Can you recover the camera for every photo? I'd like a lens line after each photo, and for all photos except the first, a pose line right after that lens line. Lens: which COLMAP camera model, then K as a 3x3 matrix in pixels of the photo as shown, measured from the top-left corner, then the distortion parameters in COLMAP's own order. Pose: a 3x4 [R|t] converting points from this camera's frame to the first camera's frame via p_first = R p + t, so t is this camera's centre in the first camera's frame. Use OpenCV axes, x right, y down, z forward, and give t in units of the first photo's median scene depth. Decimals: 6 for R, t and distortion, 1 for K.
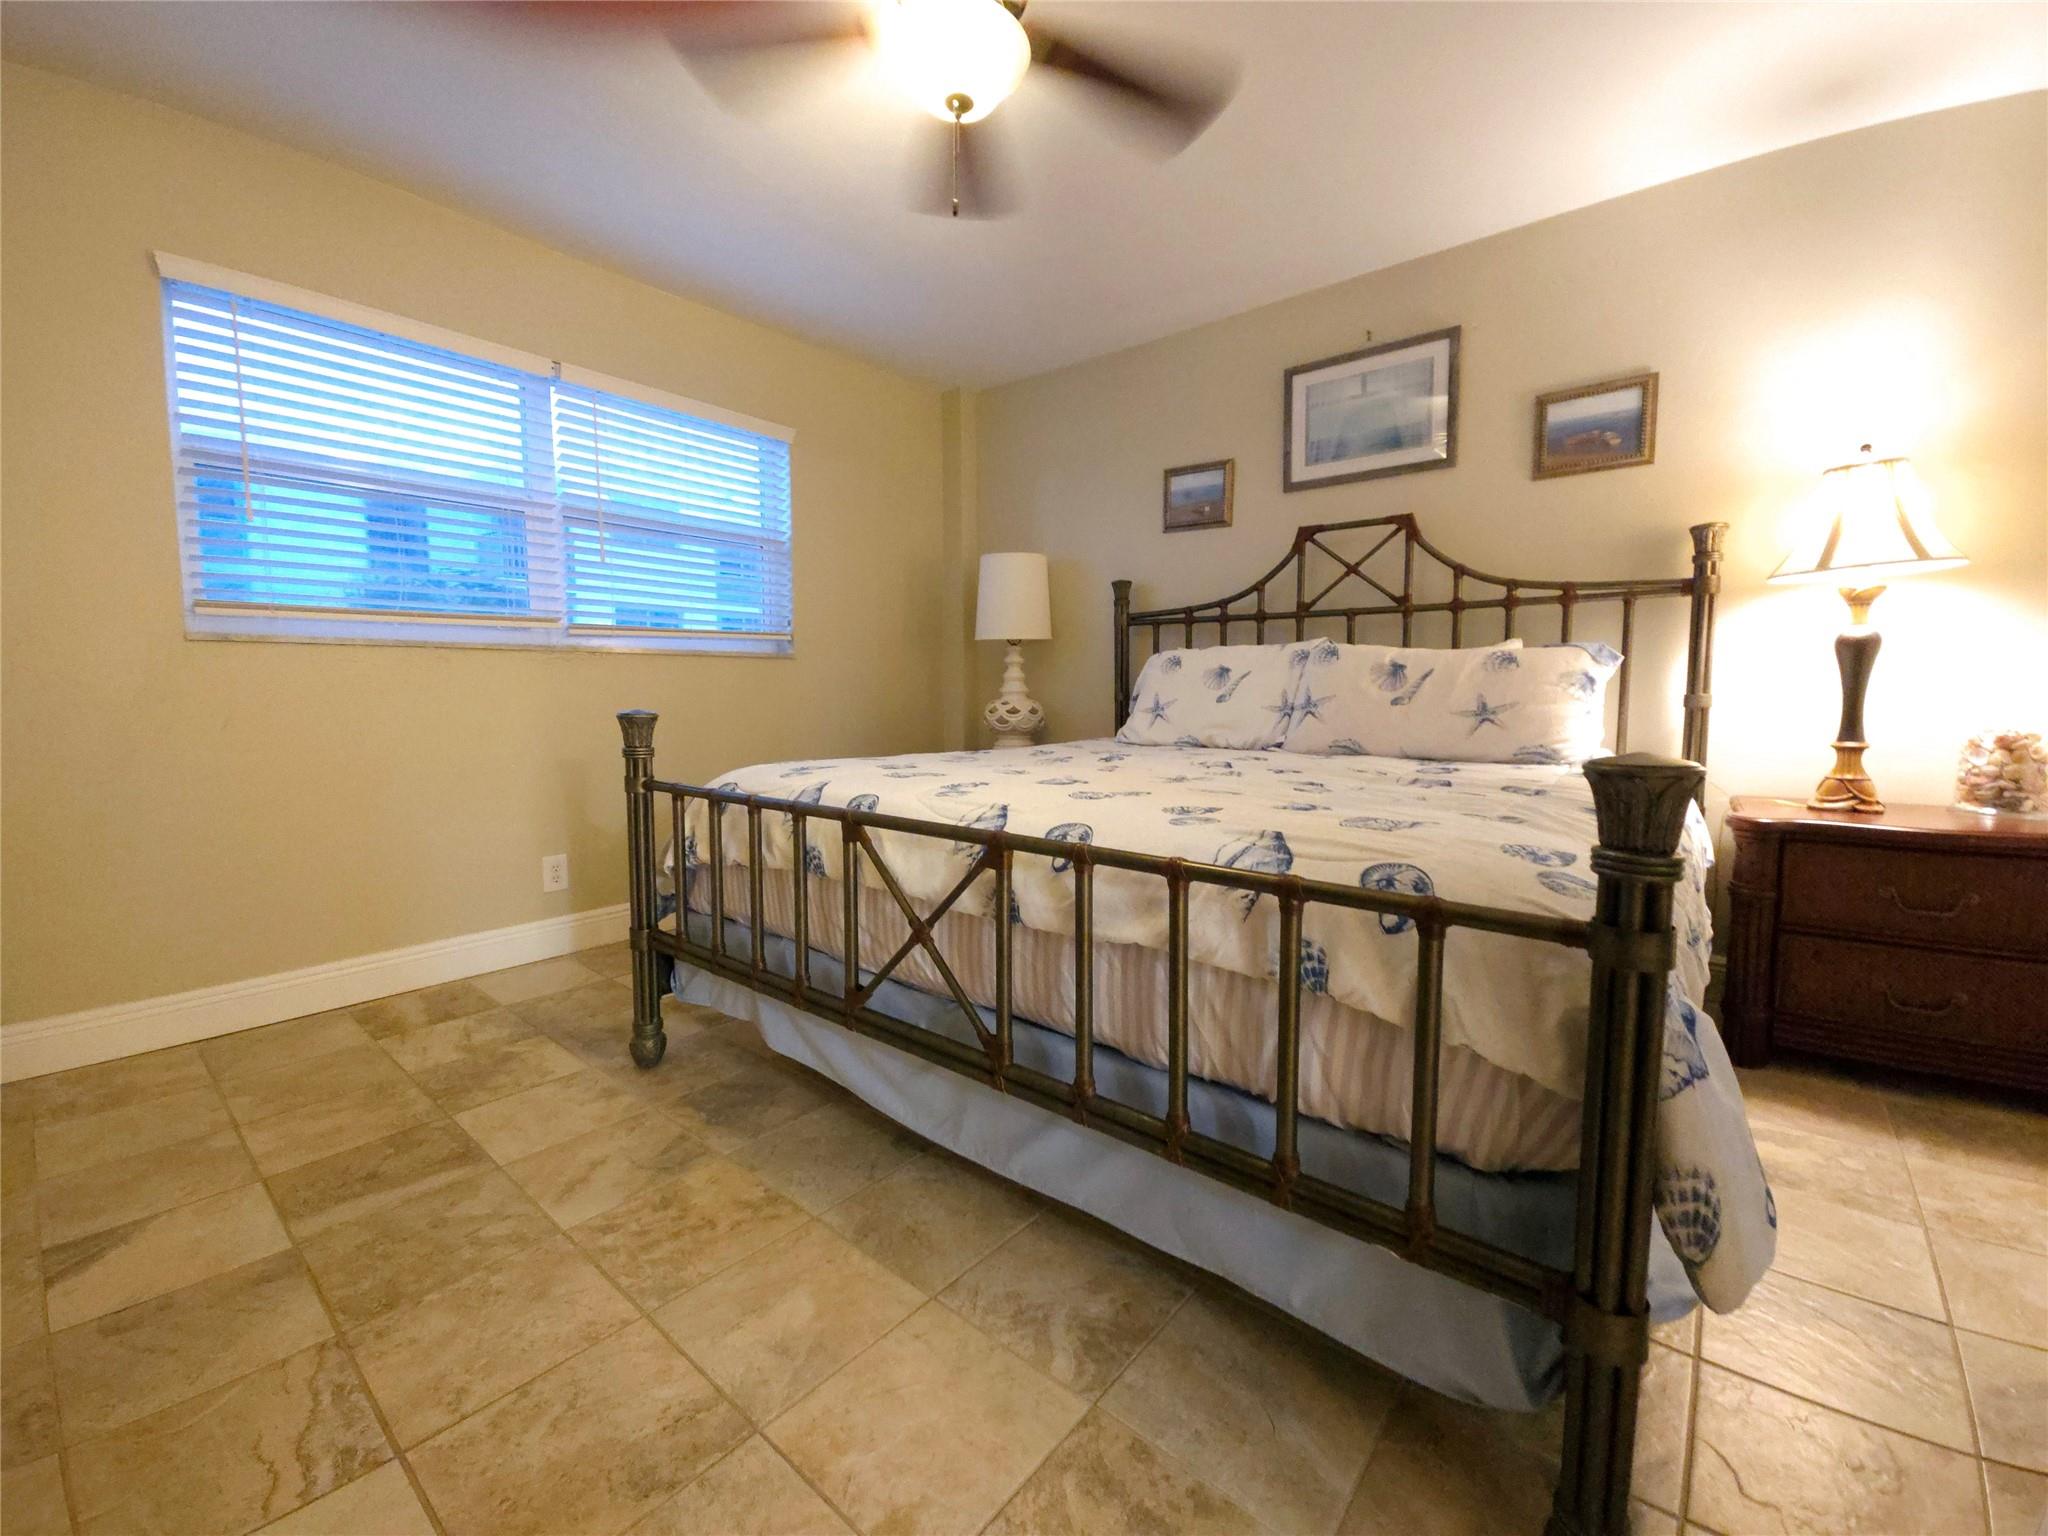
lens RADIAL K [[841.4, 0, 1027.9], [0, 841.4, 759.6], [0, 0, 1]] dist [-0.001976, 0.001209]
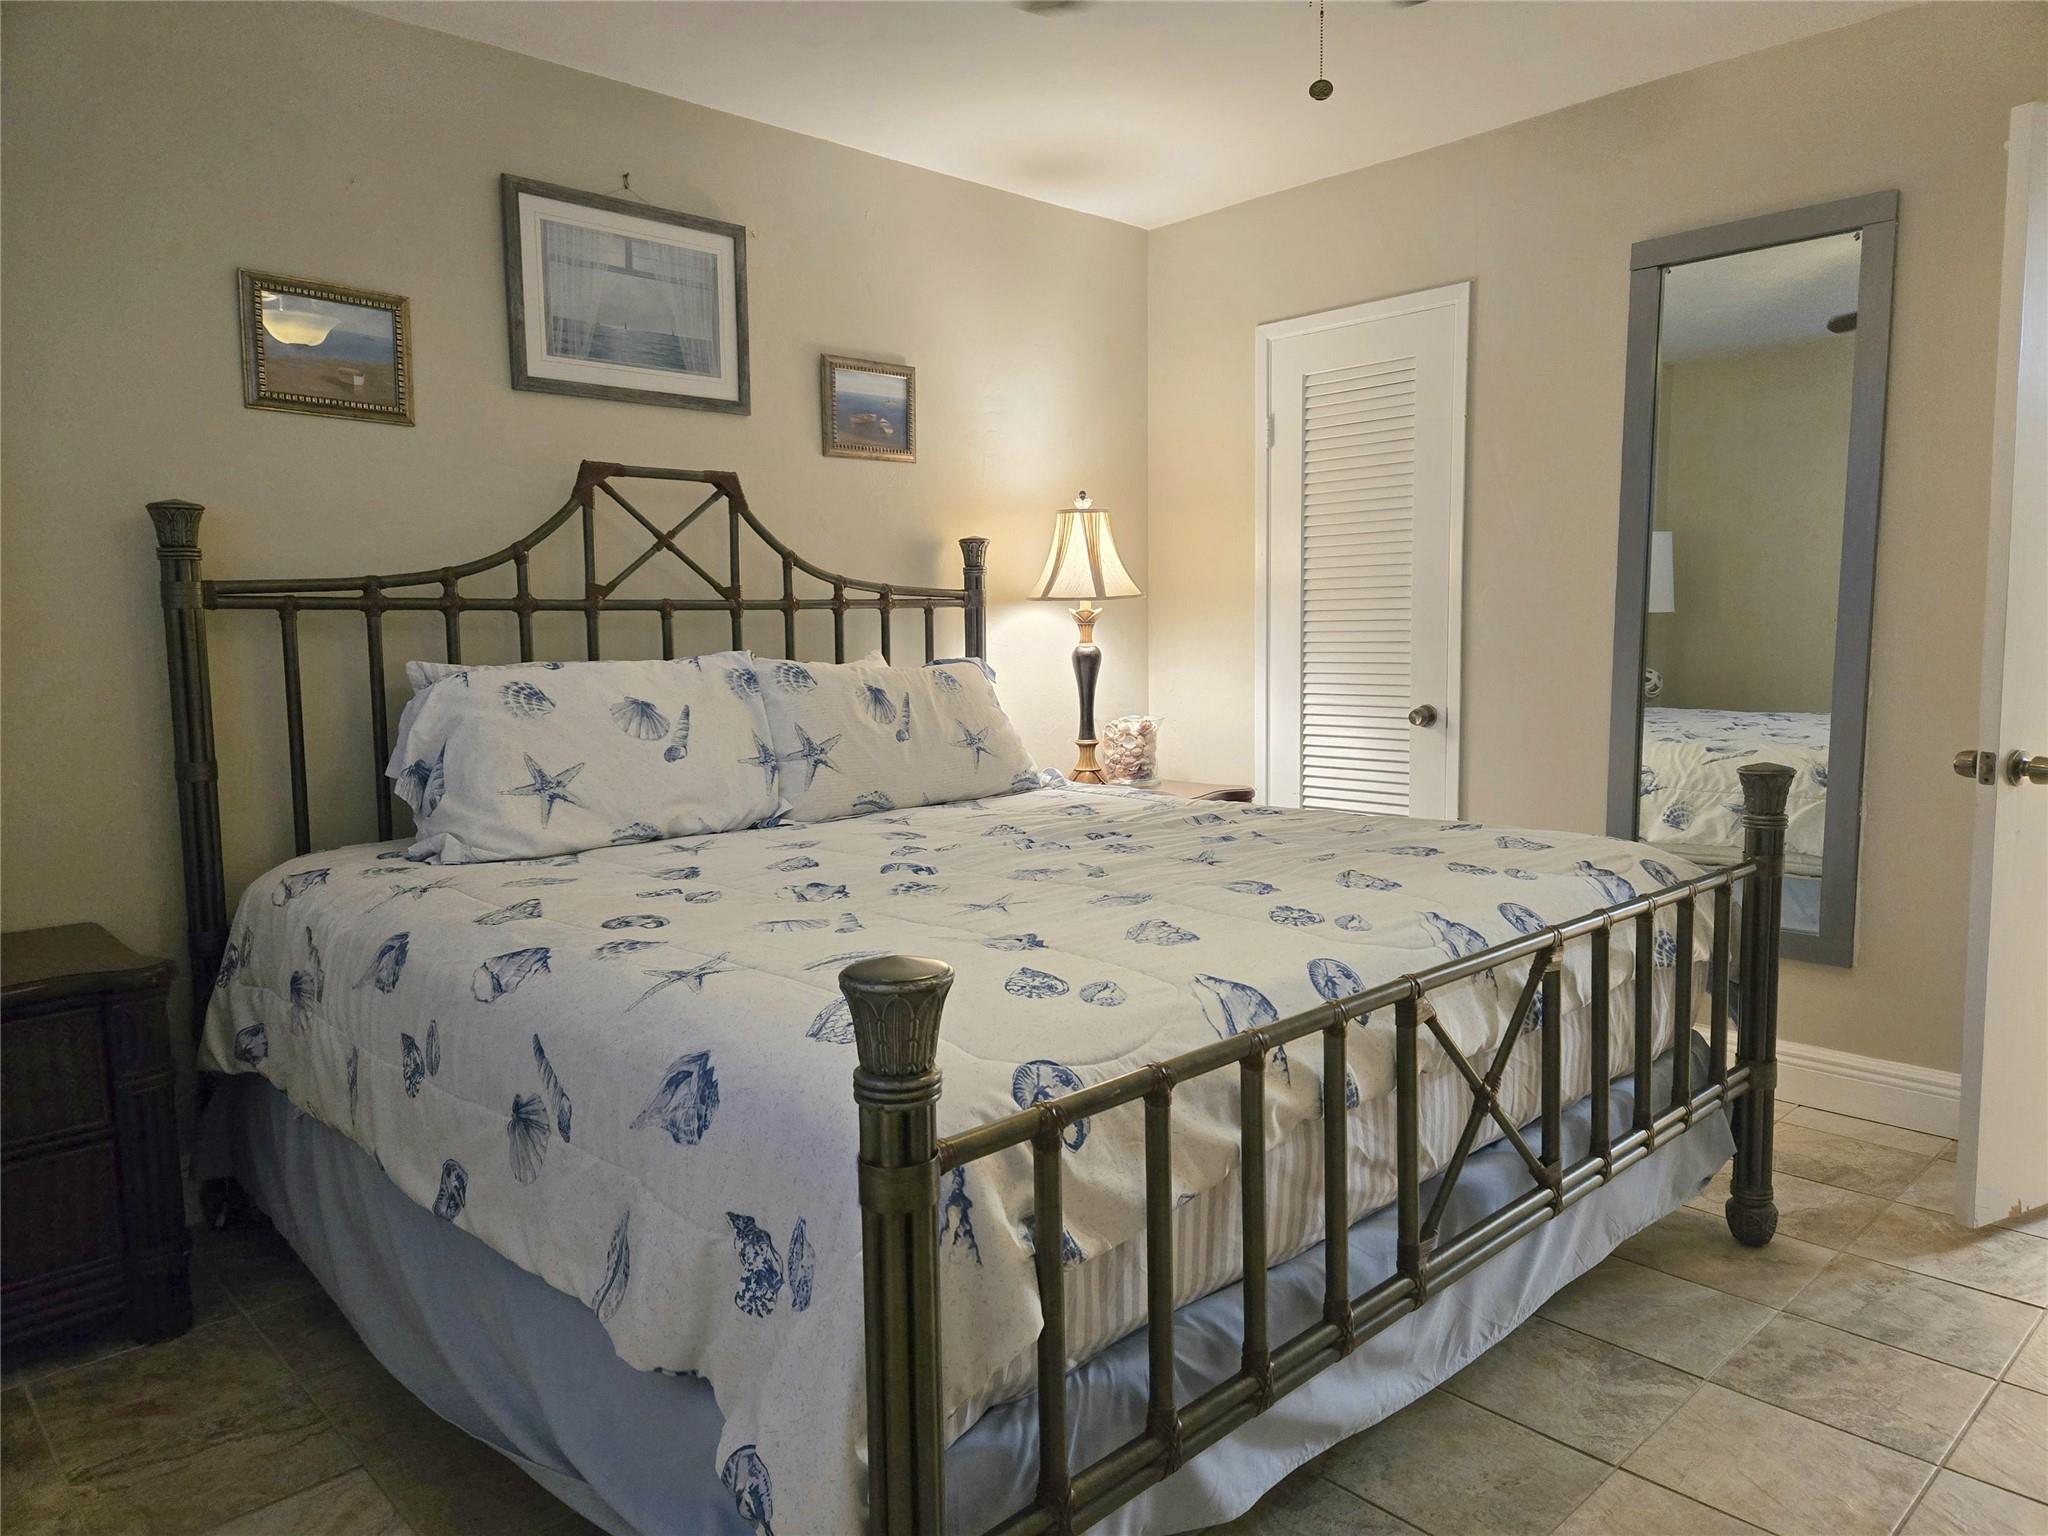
lens RADIAL K [[1361.0, 0, 1036.8], [0, 1361.0, 770.1], [0, 0, 1]] dist [0.082665, -0.068530]
pose [[0.107899, -0.113027, 0.987716, -0.703611], [0.099153, 0.989786, 0.102433, -0.135045], [-0.989205, 0.086883, 0.118004, 0.624378]]
